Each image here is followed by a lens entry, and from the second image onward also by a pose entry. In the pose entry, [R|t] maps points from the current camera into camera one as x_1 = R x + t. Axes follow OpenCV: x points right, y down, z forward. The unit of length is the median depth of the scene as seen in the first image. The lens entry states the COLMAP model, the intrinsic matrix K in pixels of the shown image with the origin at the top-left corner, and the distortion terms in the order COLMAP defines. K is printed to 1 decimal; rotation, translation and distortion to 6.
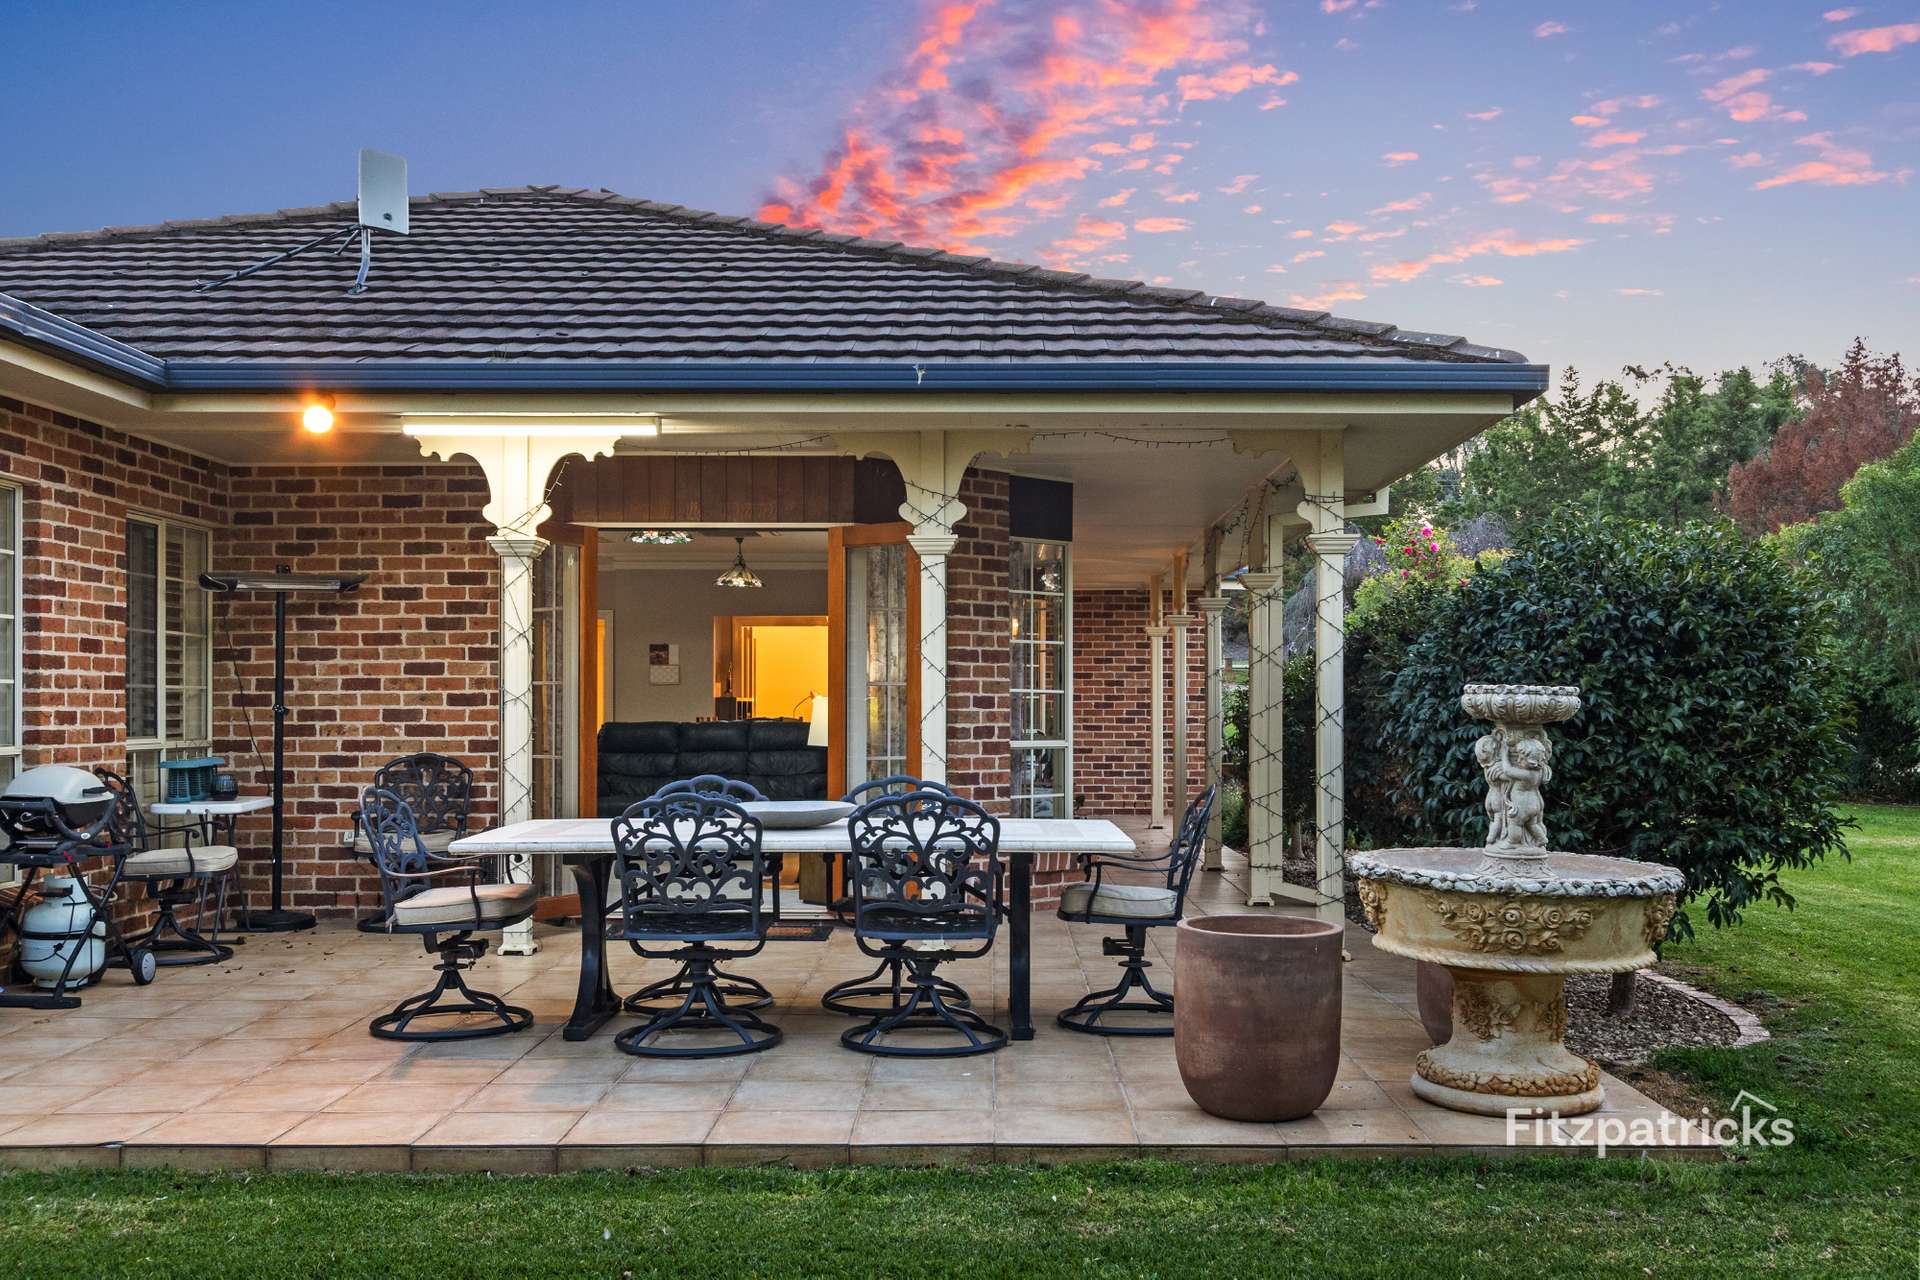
lens RADIAL K [[1898.0, 0, 954.1], [0, 1898.0, 673.4], [0, 0, 1]] dist [0.016395, 0.002078]
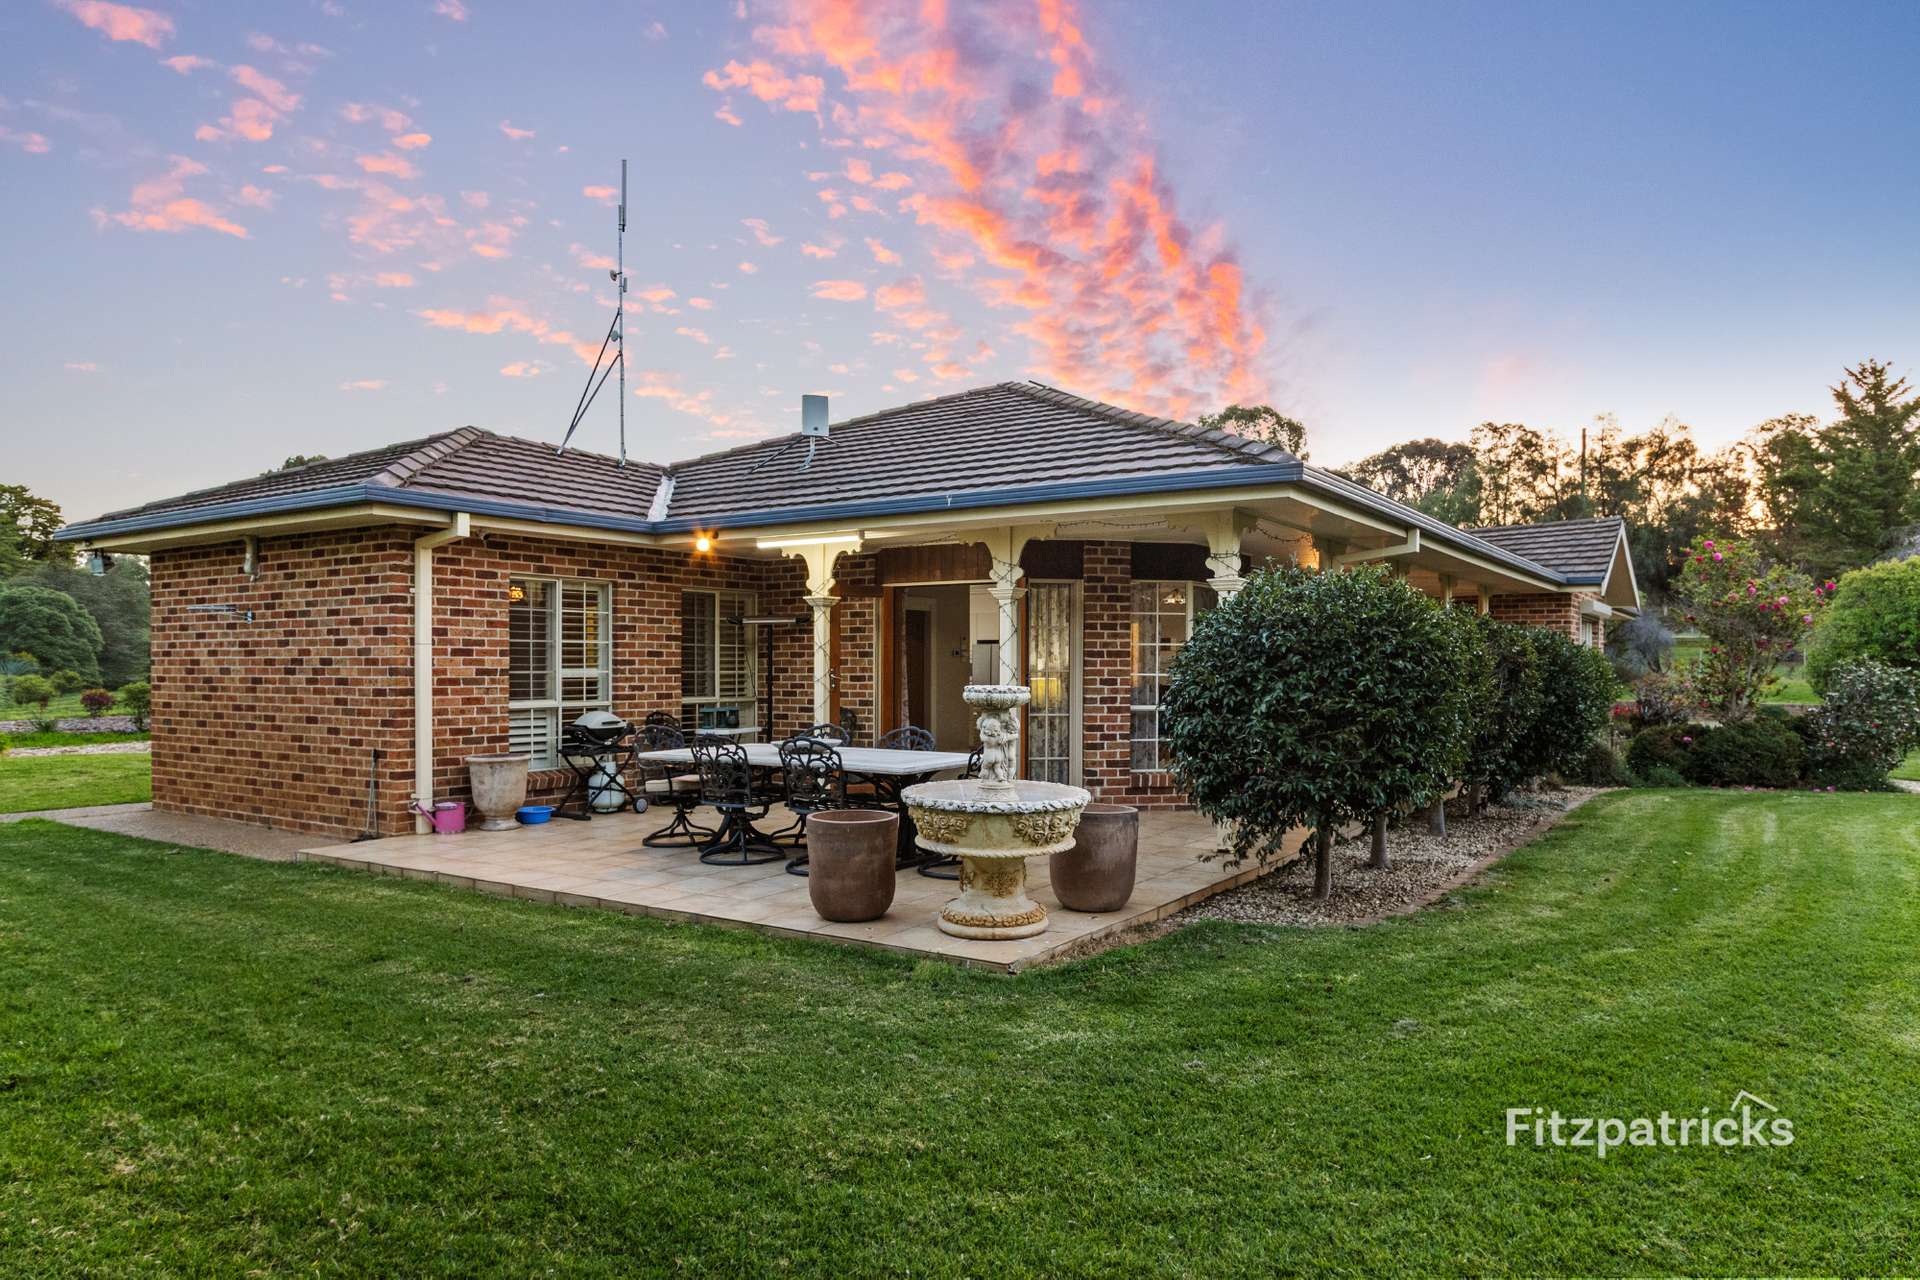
lens RADIAL K [[1222.5, 0, 960.0], [0, 1222.5, 640.0], [0, 0, 1]] dist [-0.001796, -0.001859]
pose [[0.833045, -0.010731, -0.553102, 0.586826], [0.008751, 0.999942, -0.006222, -0.018787], [0.553136, 0.000343, 0.833091, 0.049783]]
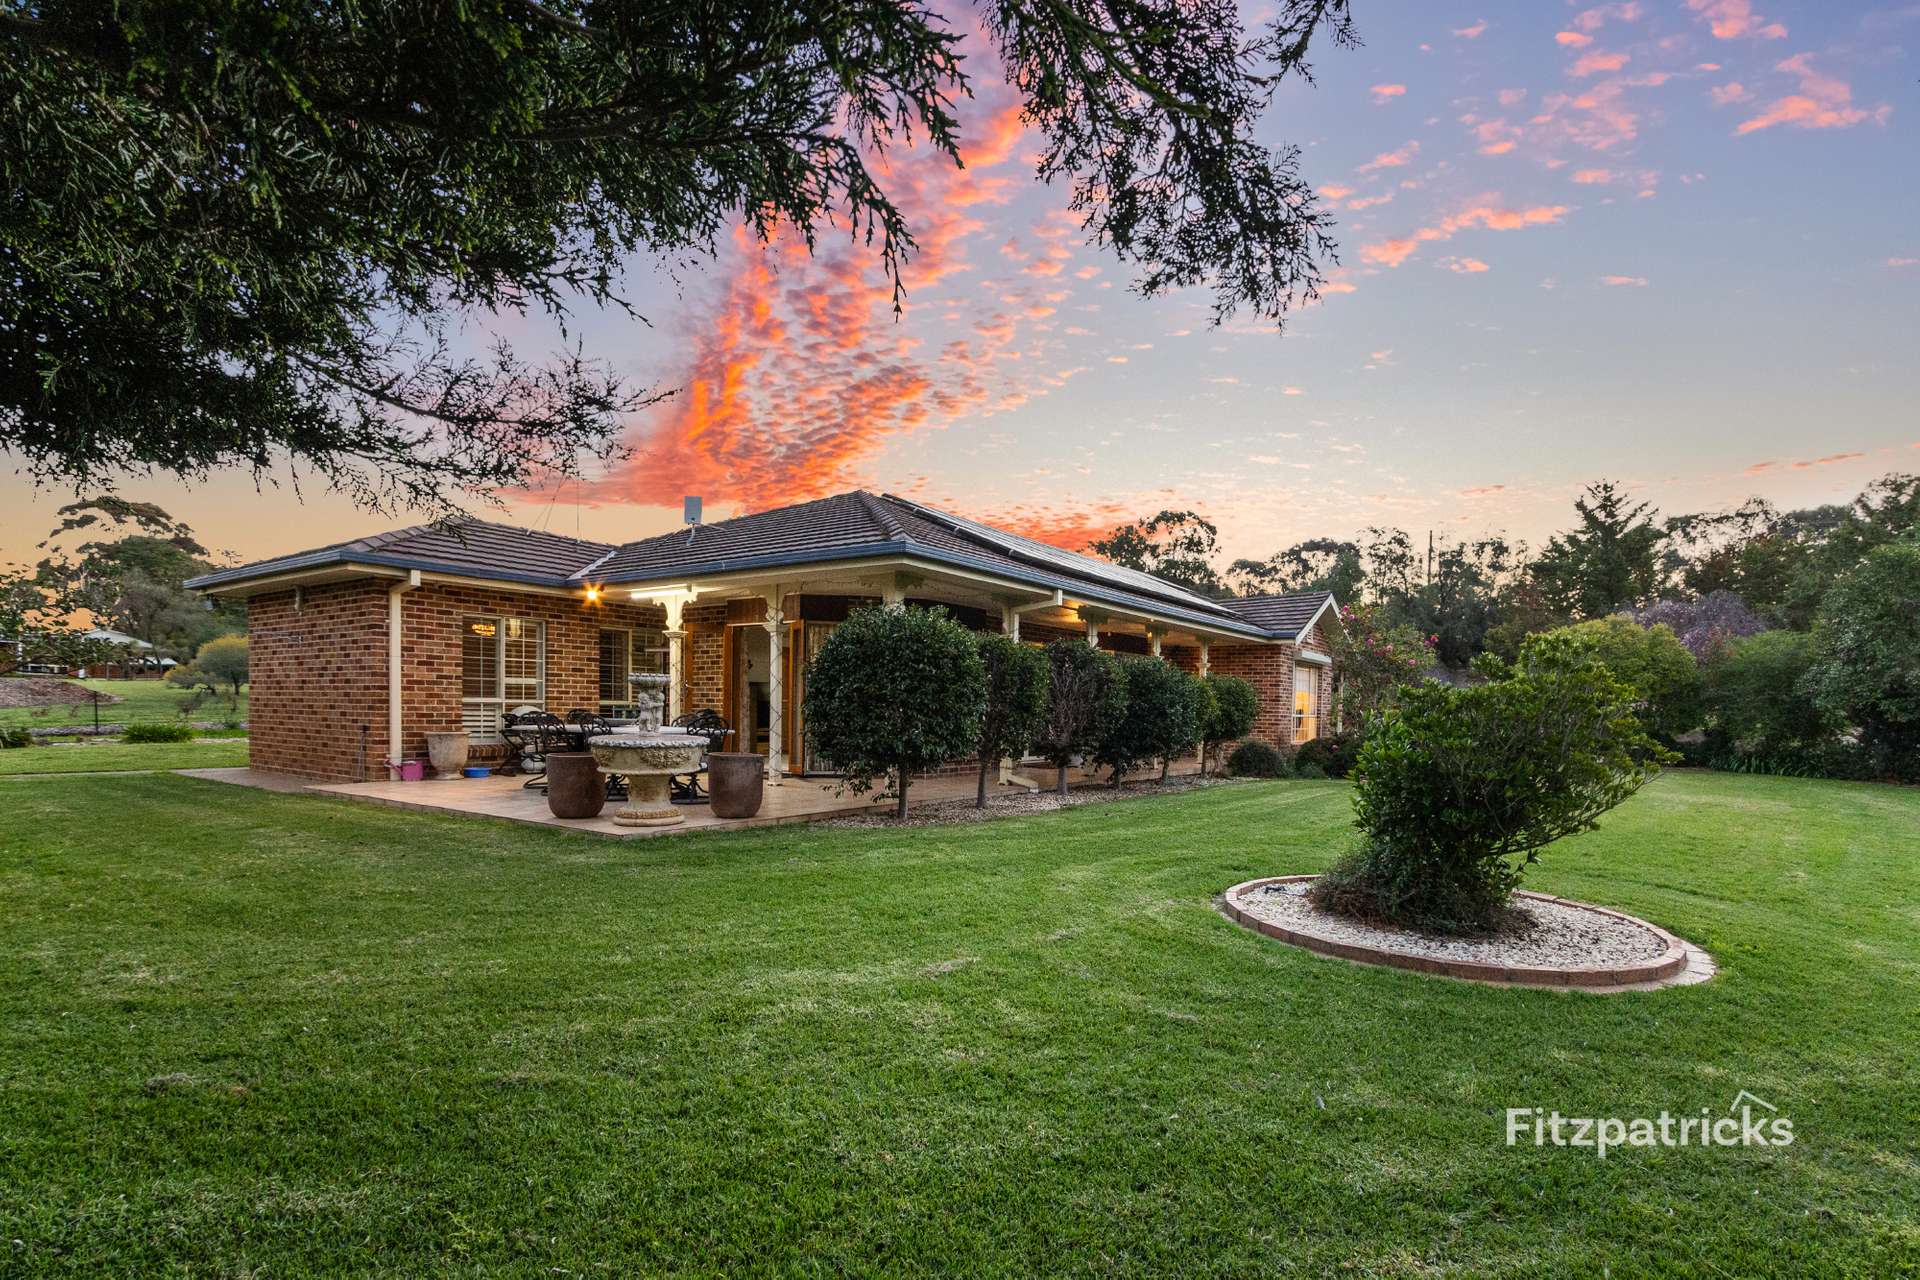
lens RADIAL K [[930.6, 0, 952.5], [0, 930.6, 704.7], [0, 0, 1]] dist [-0.000274, 0.000004]
pose [[0.816164, 0.012853, -0.577677, 0.951080], [-0.007040, 0.999900, 0.012301, 0.020109], [0.577777, -0.005973, 0.816173, 0.099604]]
